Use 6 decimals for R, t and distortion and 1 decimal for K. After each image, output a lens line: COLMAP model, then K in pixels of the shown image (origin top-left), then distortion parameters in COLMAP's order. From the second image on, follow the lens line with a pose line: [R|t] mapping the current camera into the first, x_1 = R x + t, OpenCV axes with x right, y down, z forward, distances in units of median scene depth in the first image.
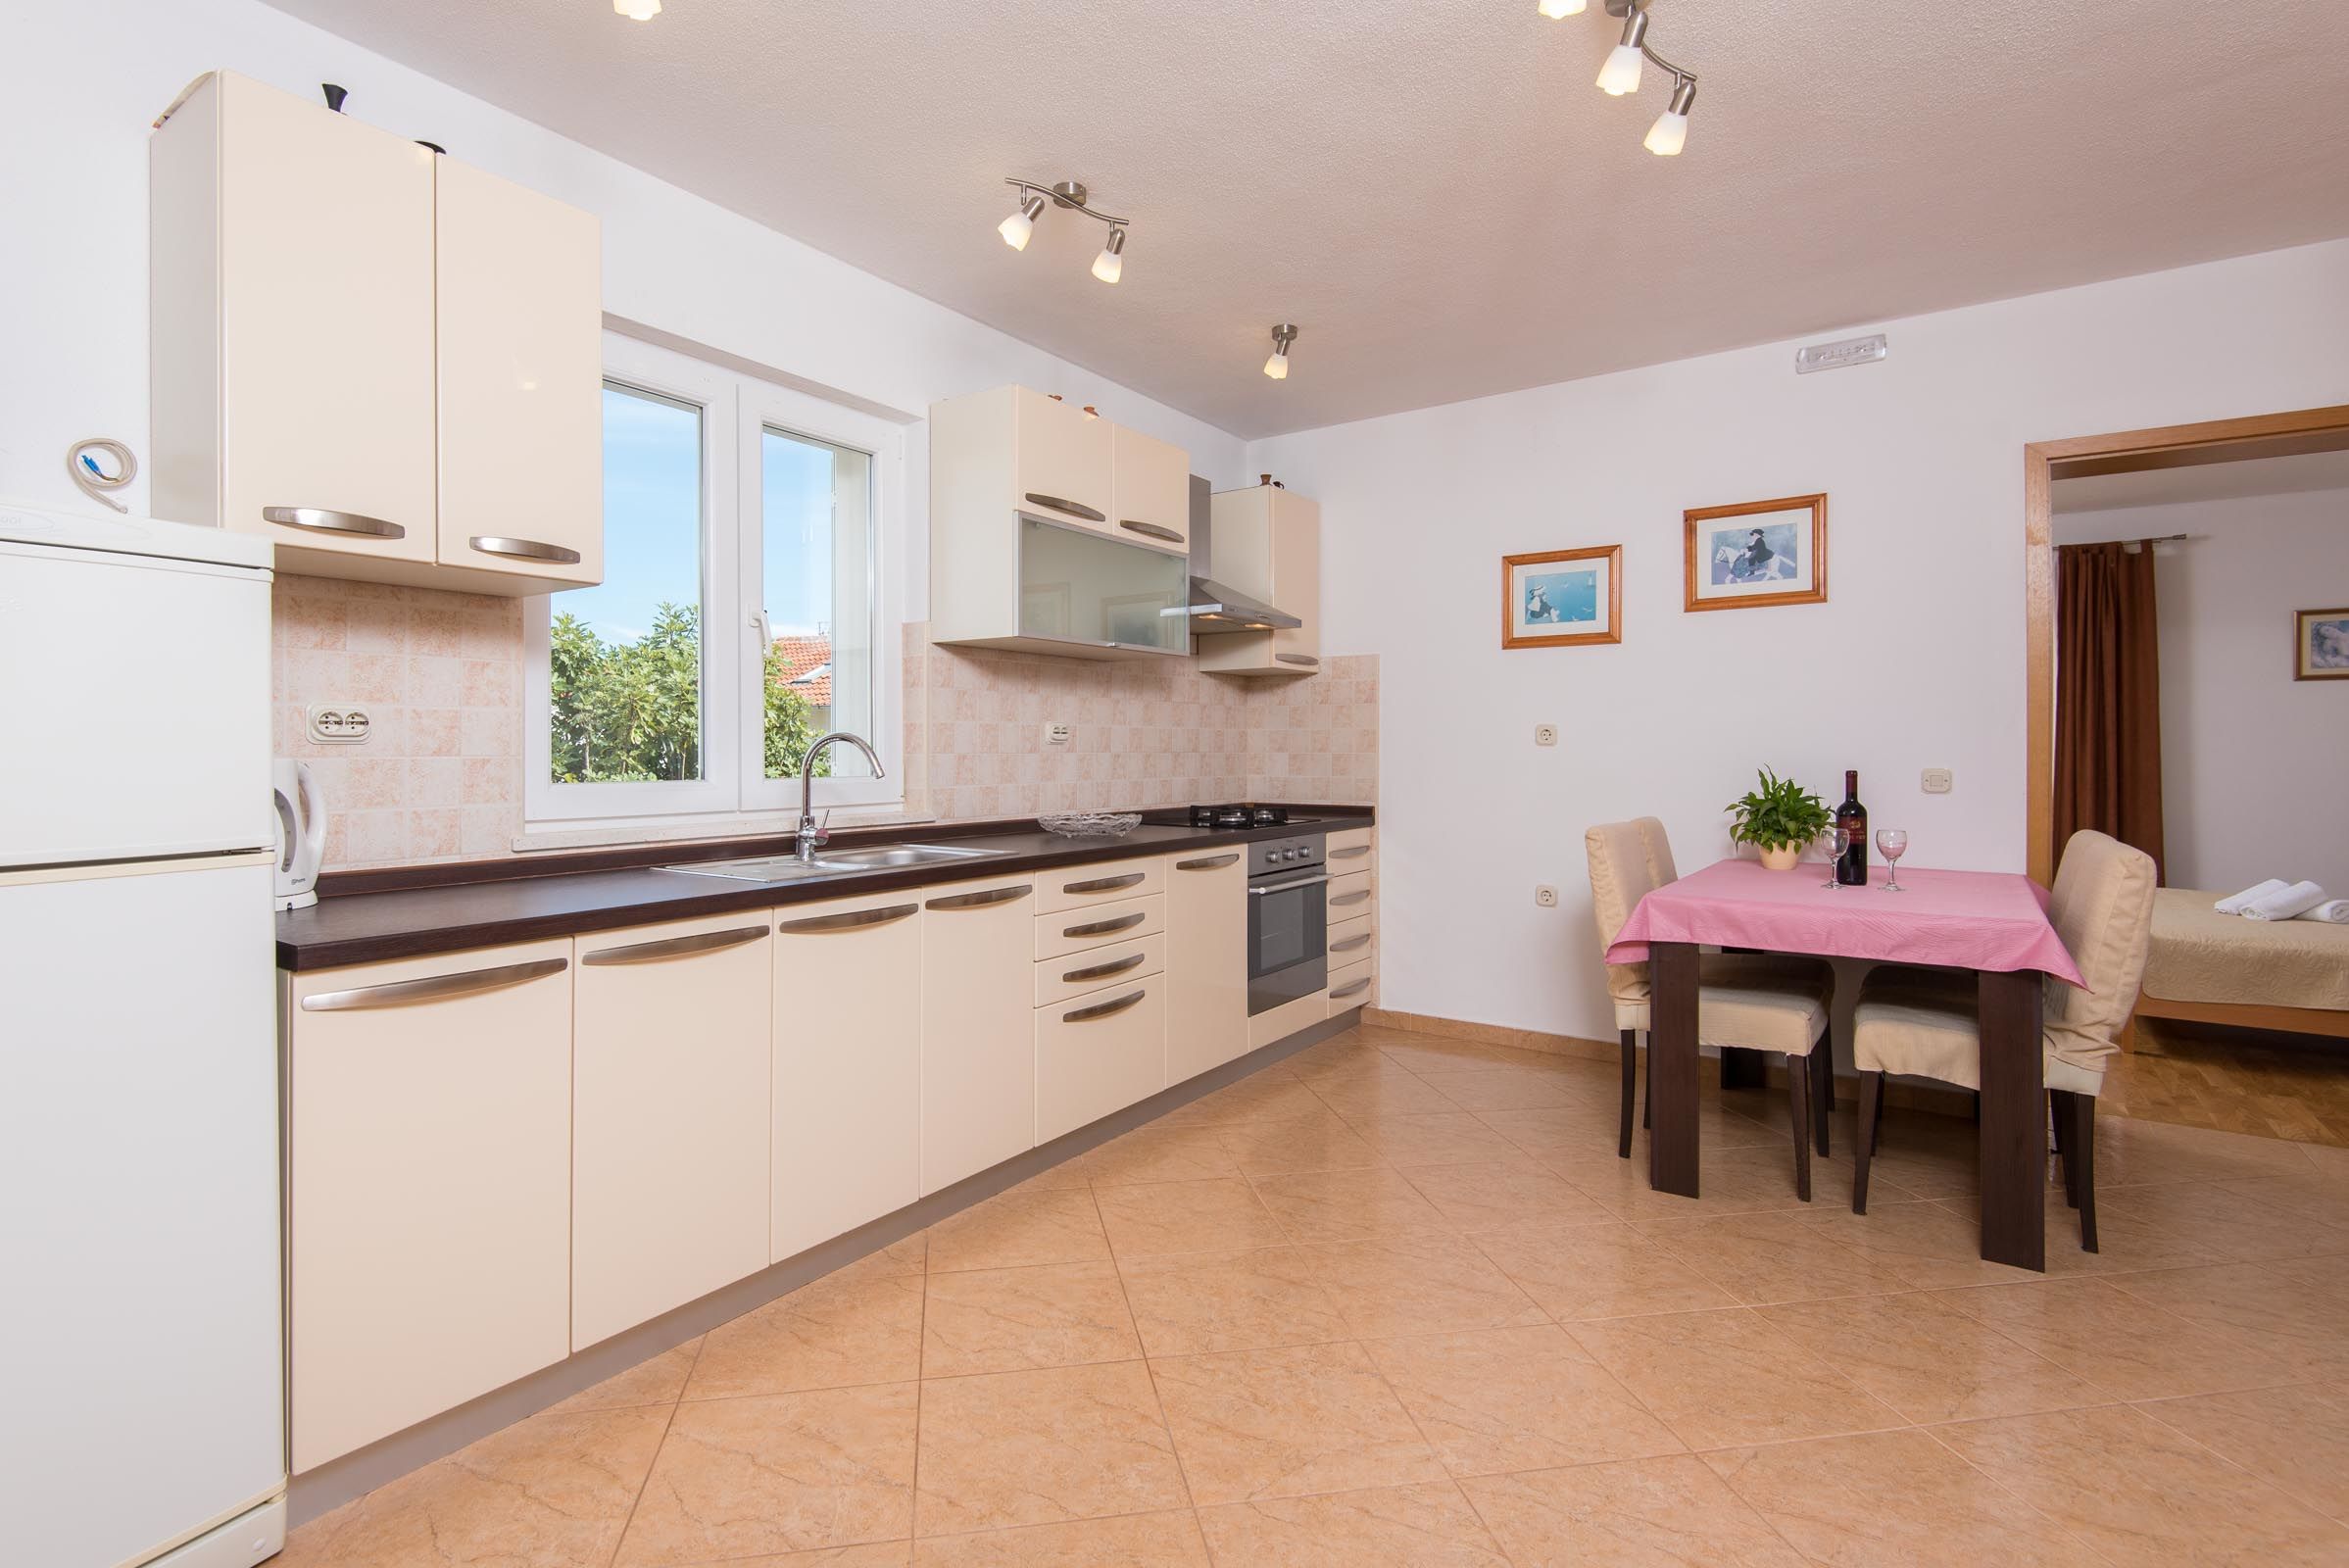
lens RADIAL K [[1106.0, 0, 1173.8], [0, 1106.0, 748.4], [0, 0, 1]] dist [0.031405, -0.019825]
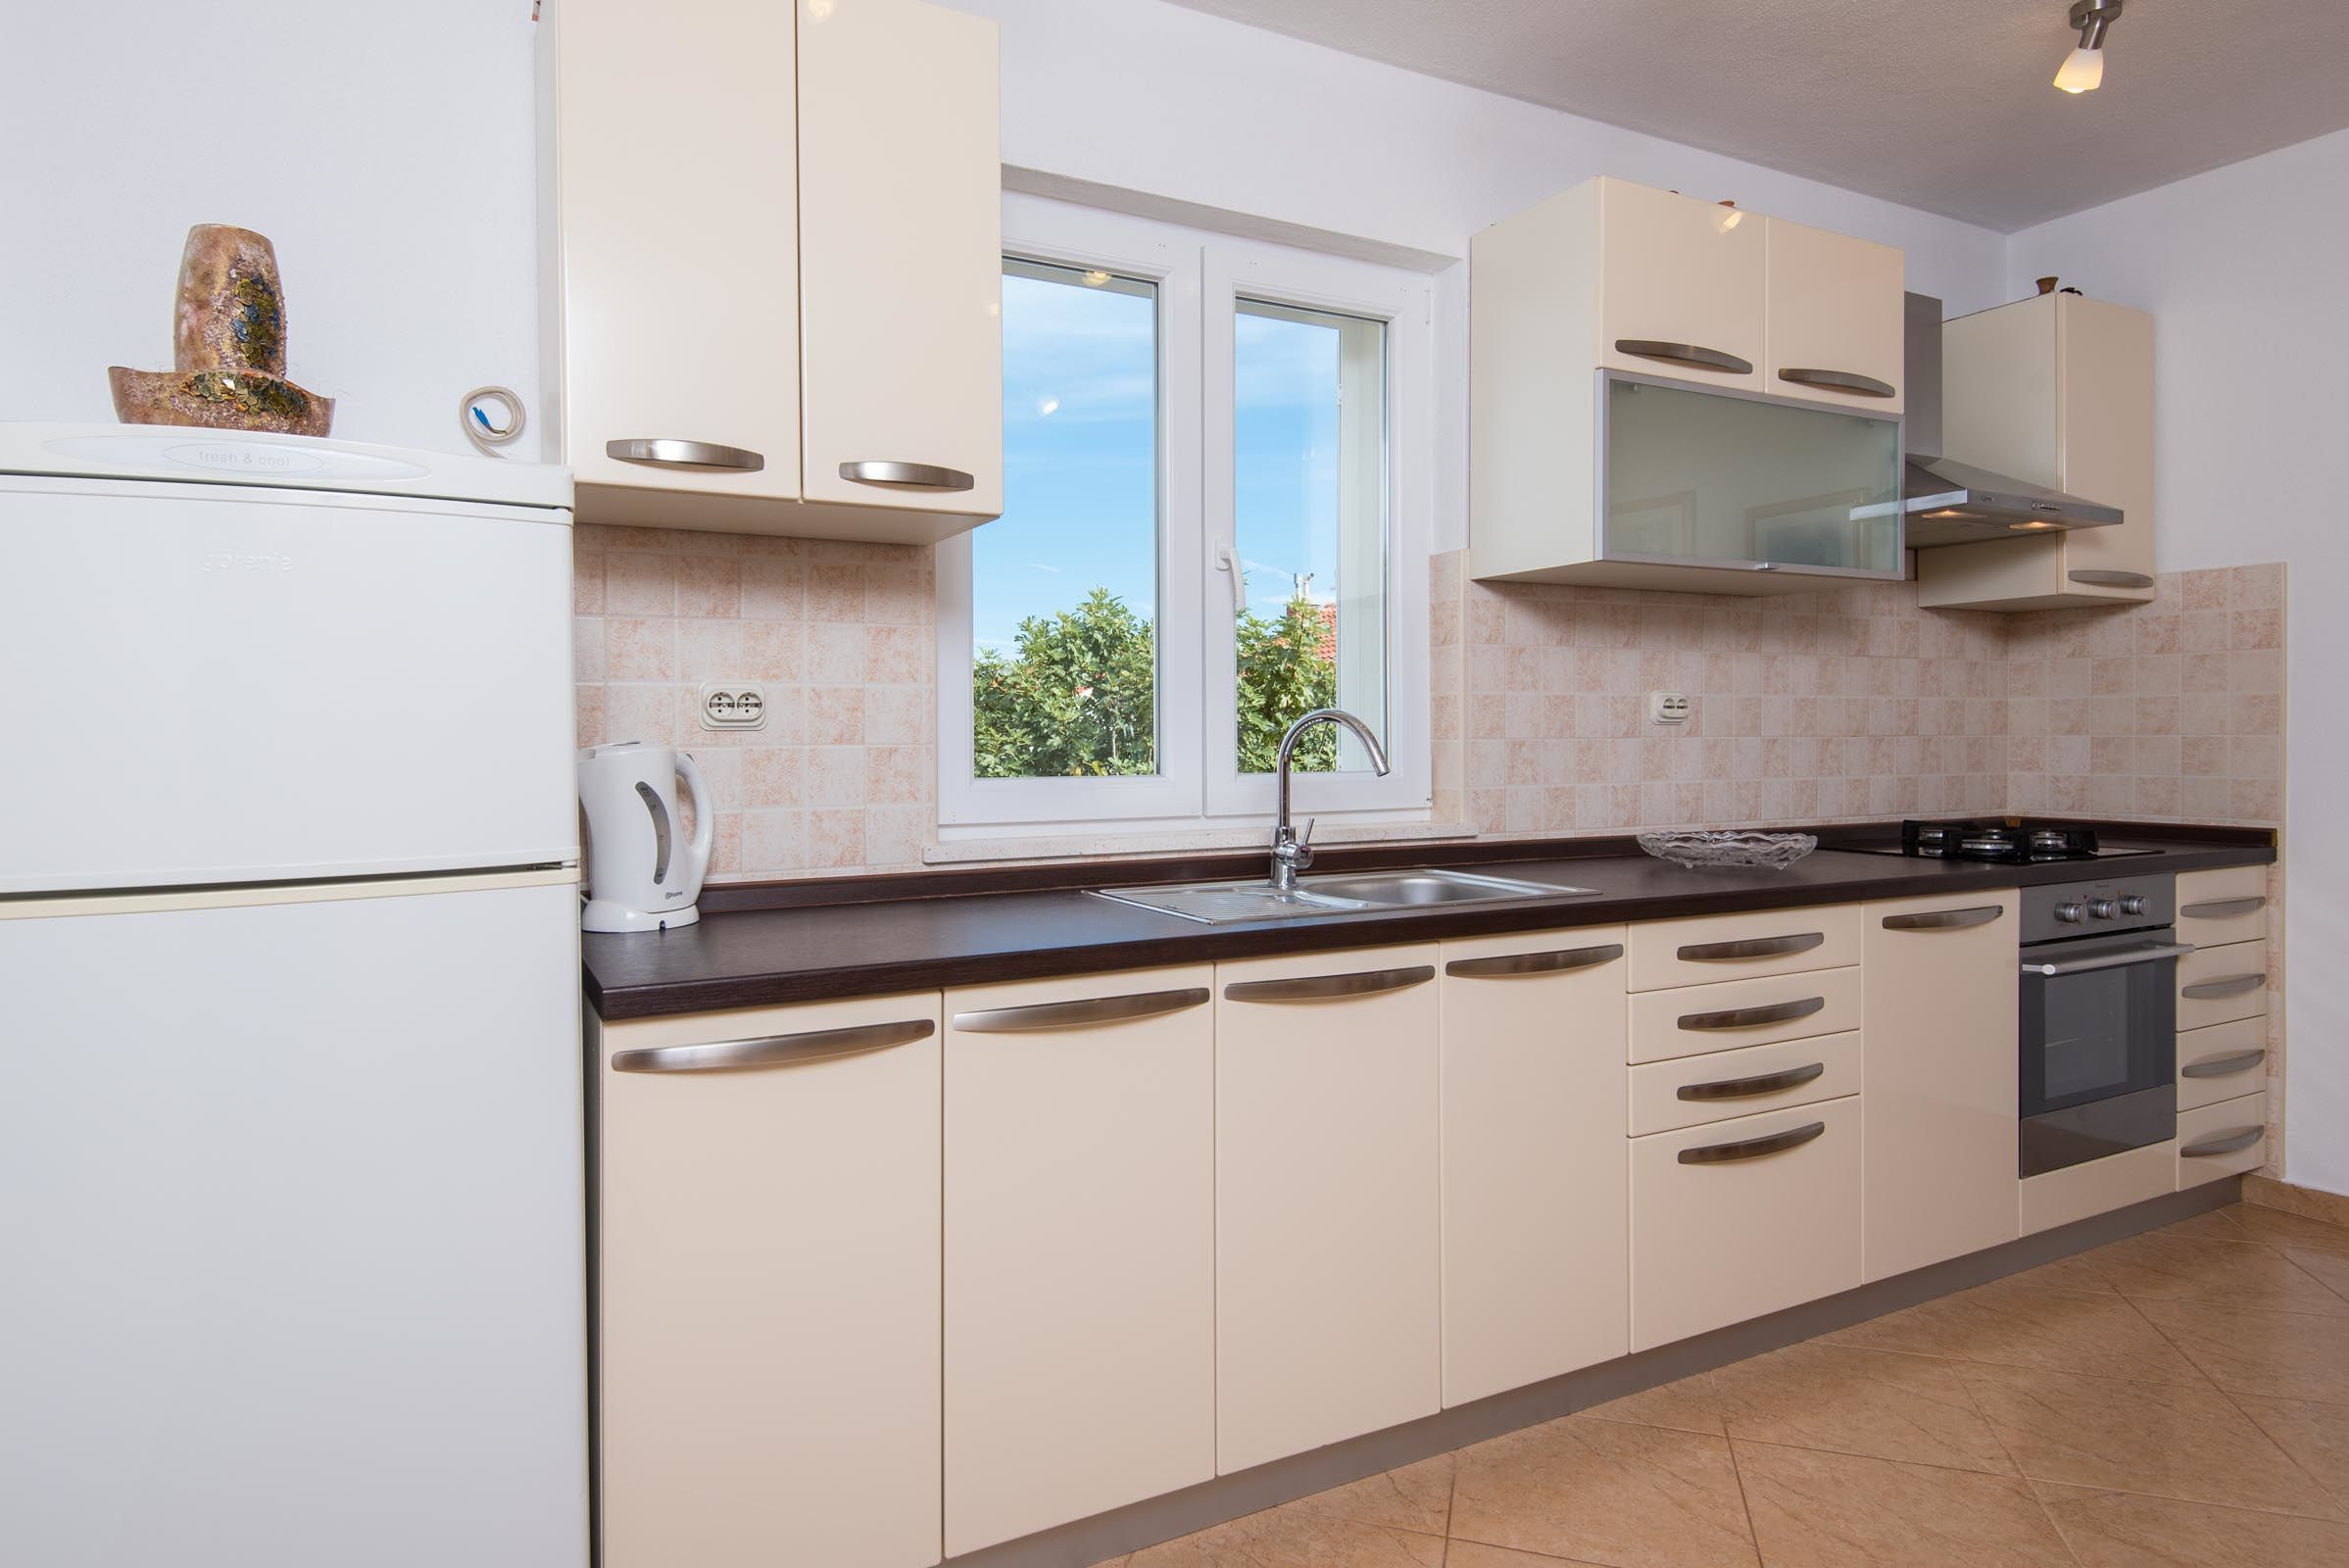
lens RADIAL K [[1296.2, 0, 1103.7], [0, 1296.2, 747.7], [0, 0, 1]] dist [0.035855, -0.034815]
pose [[0.866725, 0.001106, -0.498785, -0.011196], [0.005110, 0.999925, 0.011097, -0.000177], [0.498760, -0.012167, 0.866654, 0.173891]]
